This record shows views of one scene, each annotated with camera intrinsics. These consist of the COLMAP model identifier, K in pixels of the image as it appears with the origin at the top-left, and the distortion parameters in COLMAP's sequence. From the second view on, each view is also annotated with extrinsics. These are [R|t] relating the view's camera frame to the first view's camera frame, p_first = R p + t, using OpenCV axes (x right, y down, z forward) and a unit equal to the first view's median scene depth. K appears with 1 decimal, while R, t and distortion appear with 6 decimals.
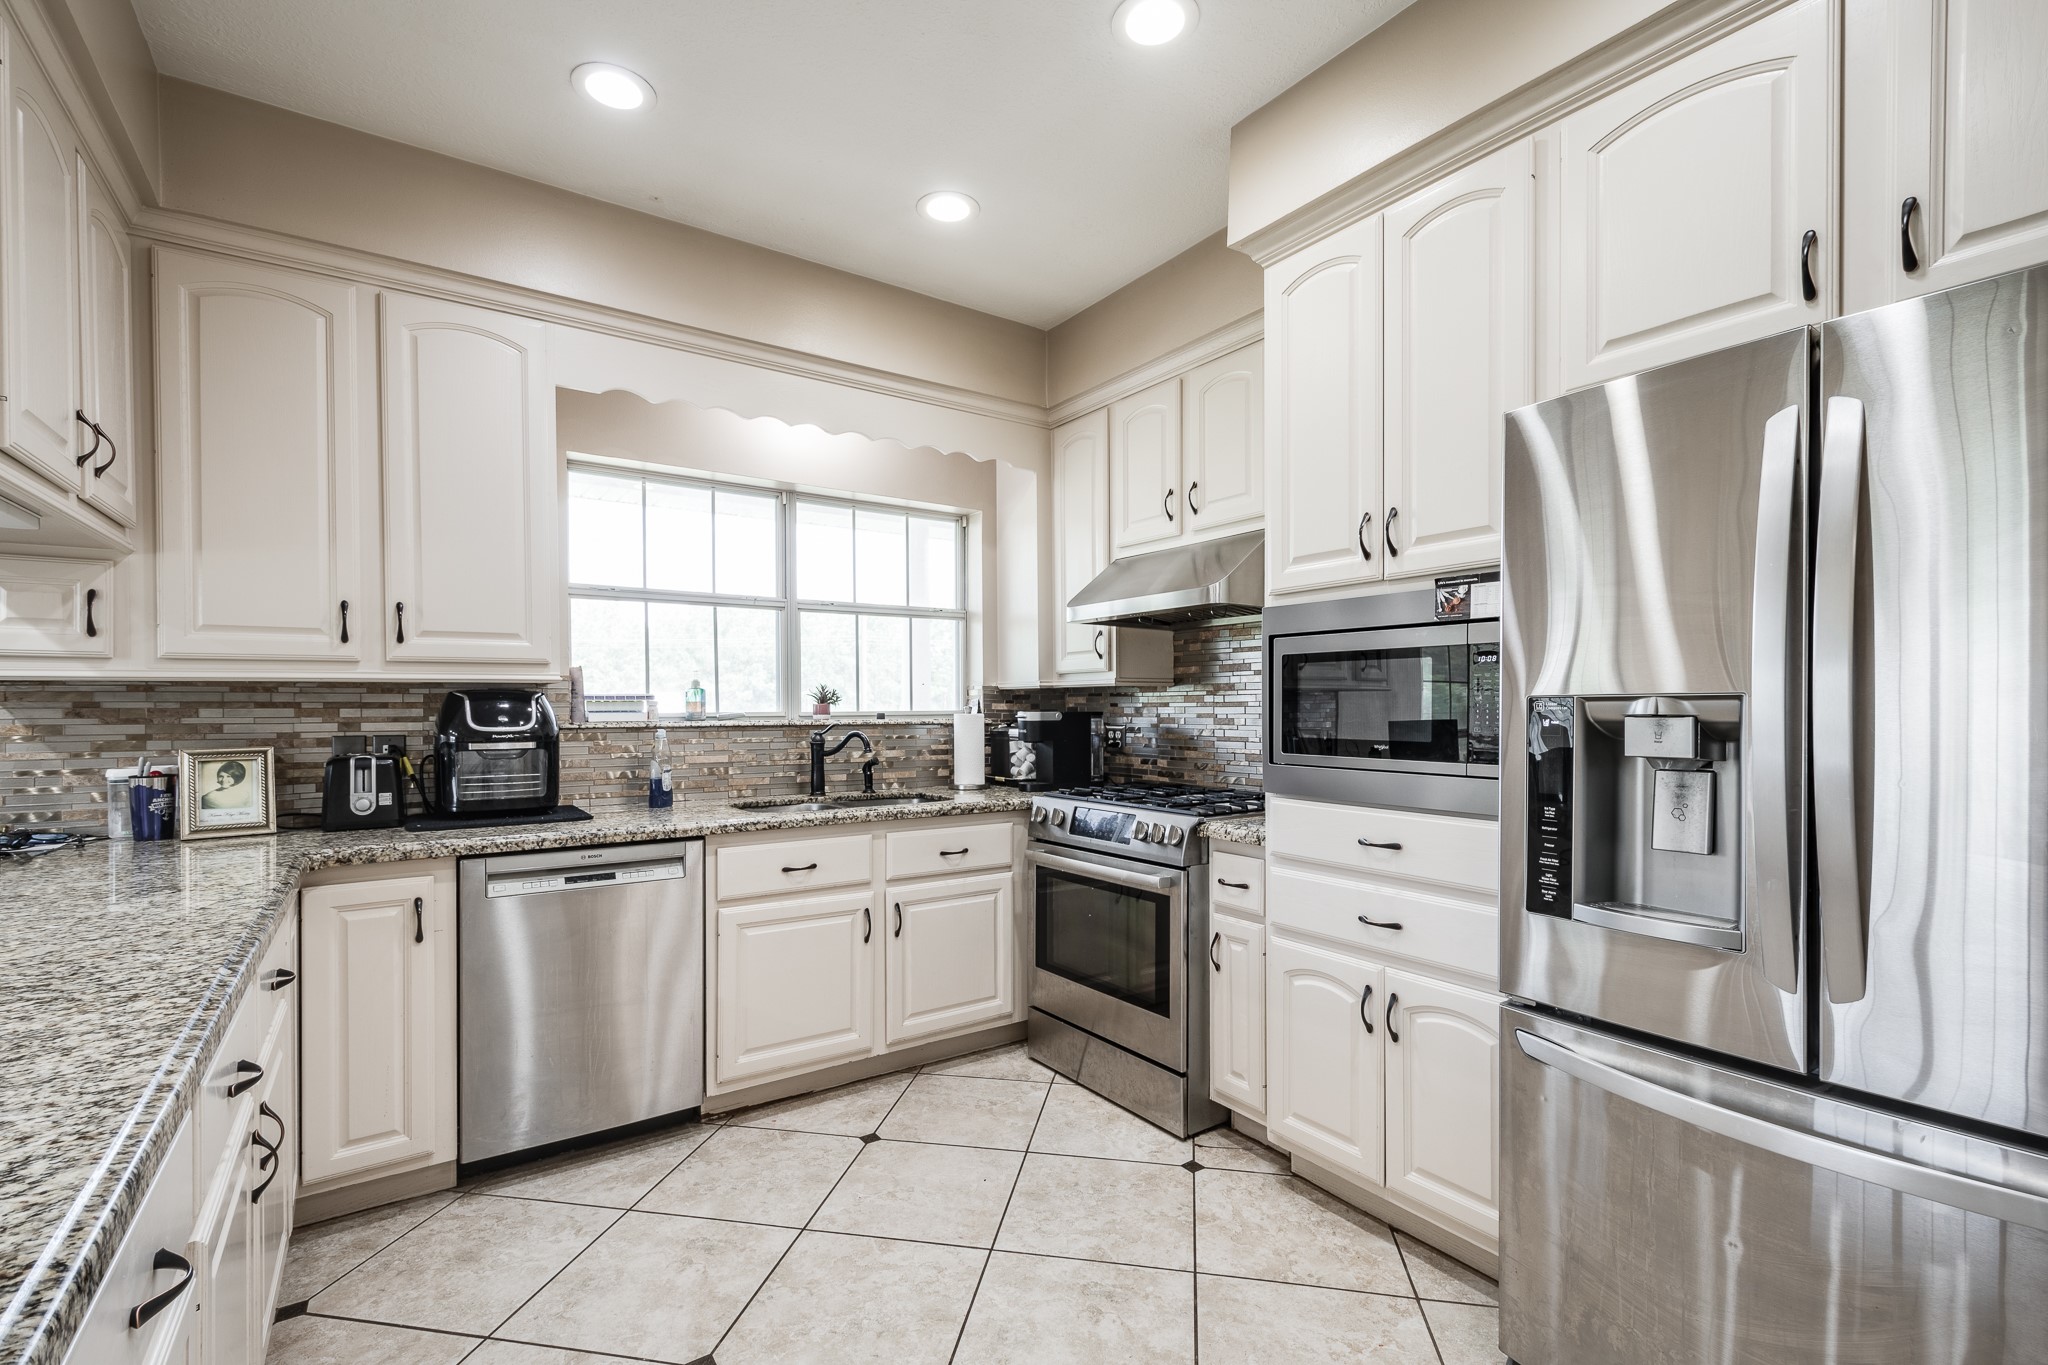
lens RADIAL K [[877.0, 0, 1056.6], [0, 877.0, 711.8], [0, 0, 1]] dist [0.001362, -0.000564]
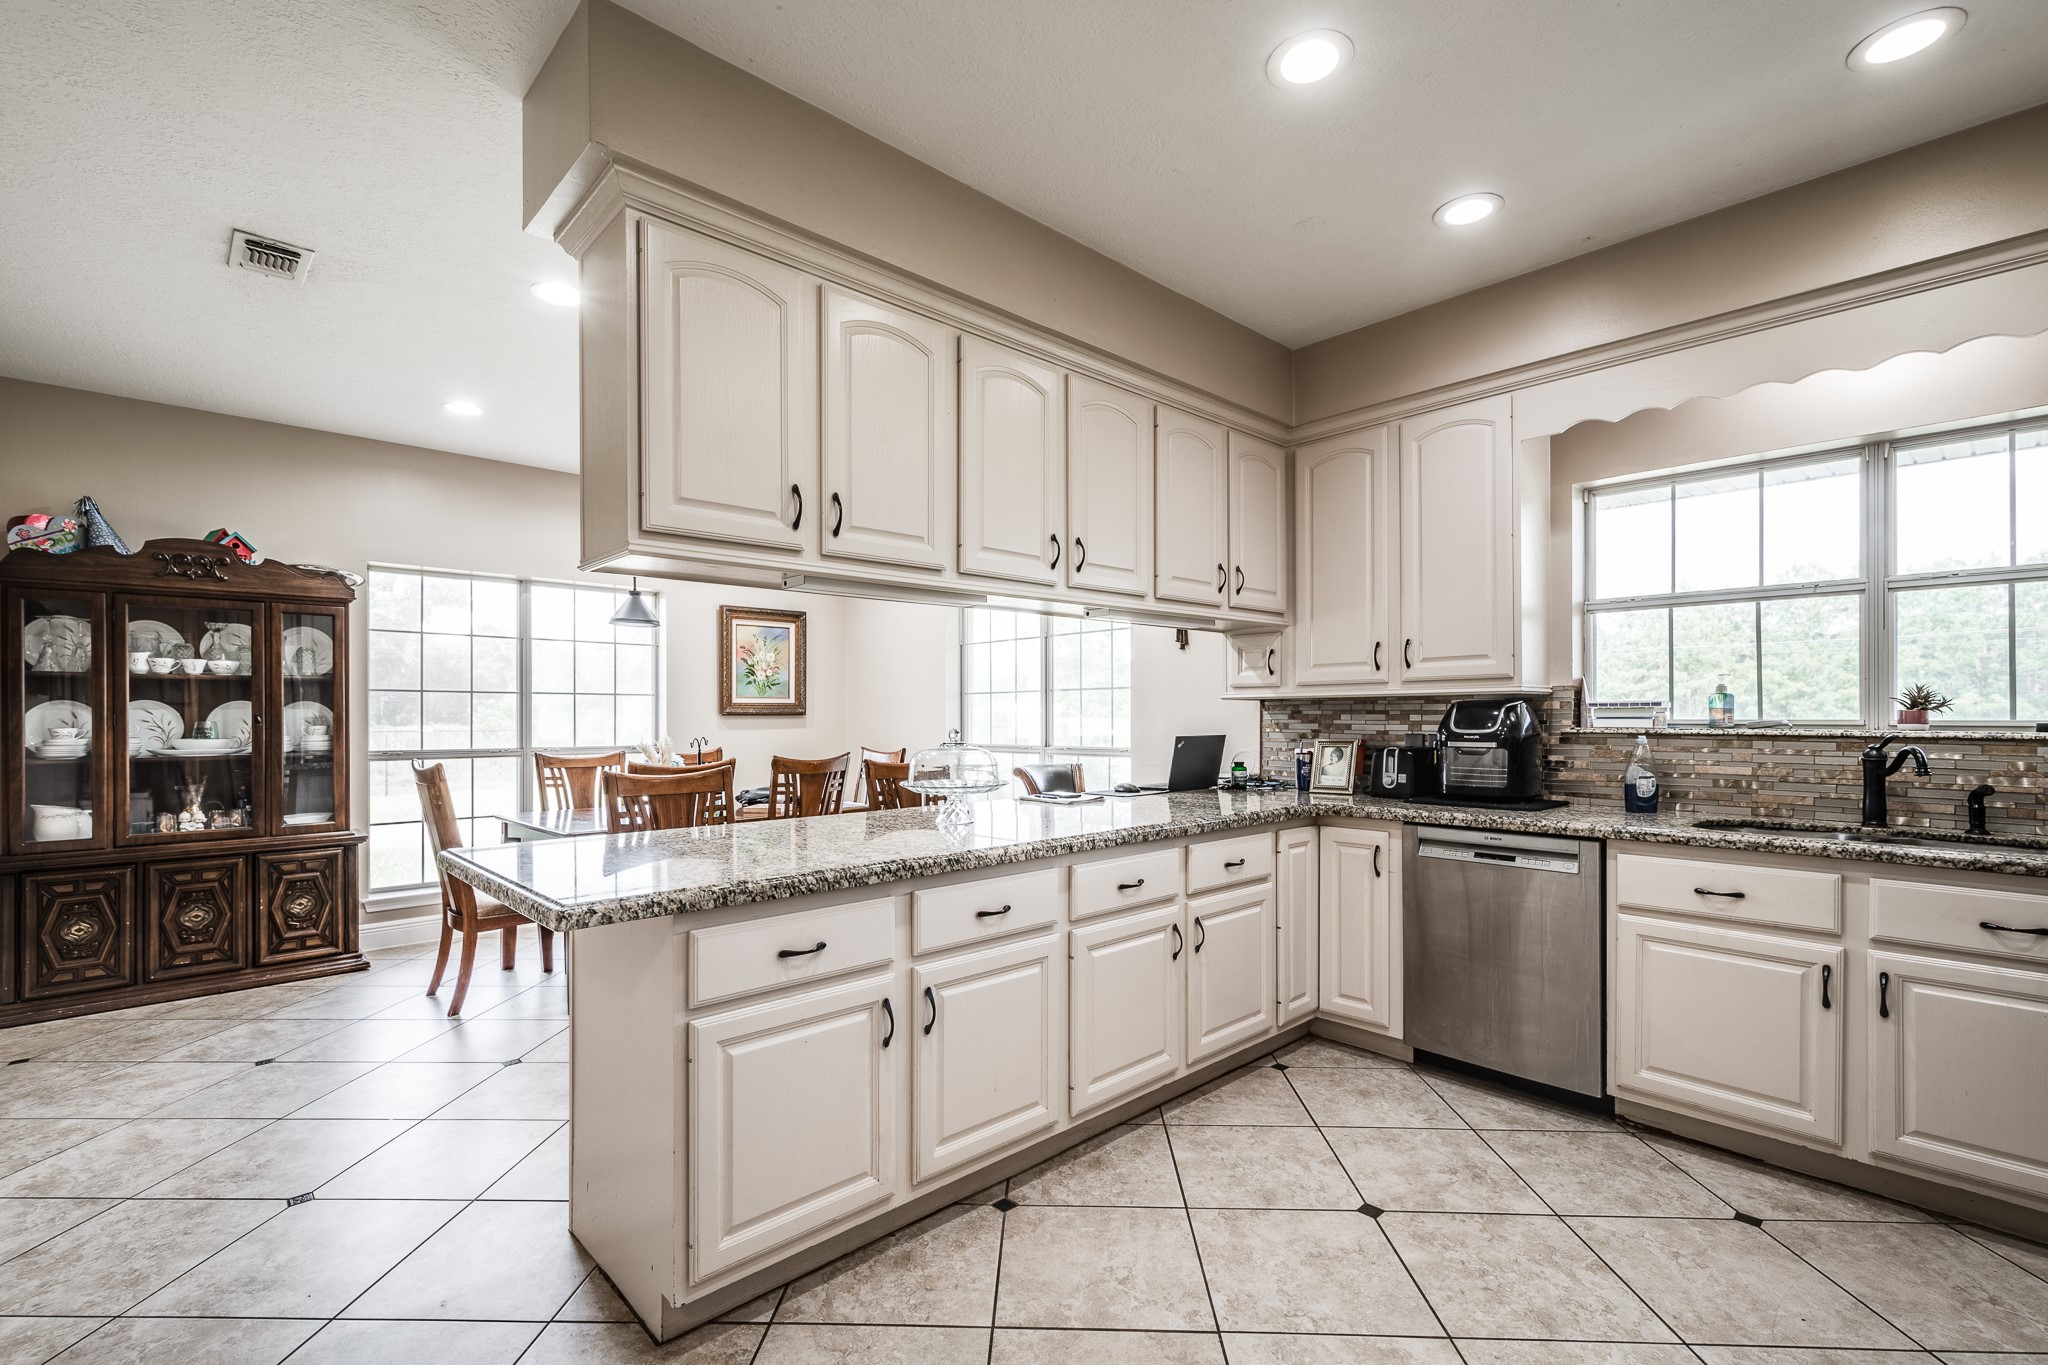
lens RADIAL K [[877.0, 0, 1040.6], [0, 877.0, 714.7], [0, 0, 1]] dist [0.001362, -0.000564]
pose [[0.171263, 0.003762, -0.985218, 0.505974], [-0.005171, 0.999982, 0.002919, -0.004680], [0.985212, 0.004595, 0.171280, 0.170261]]
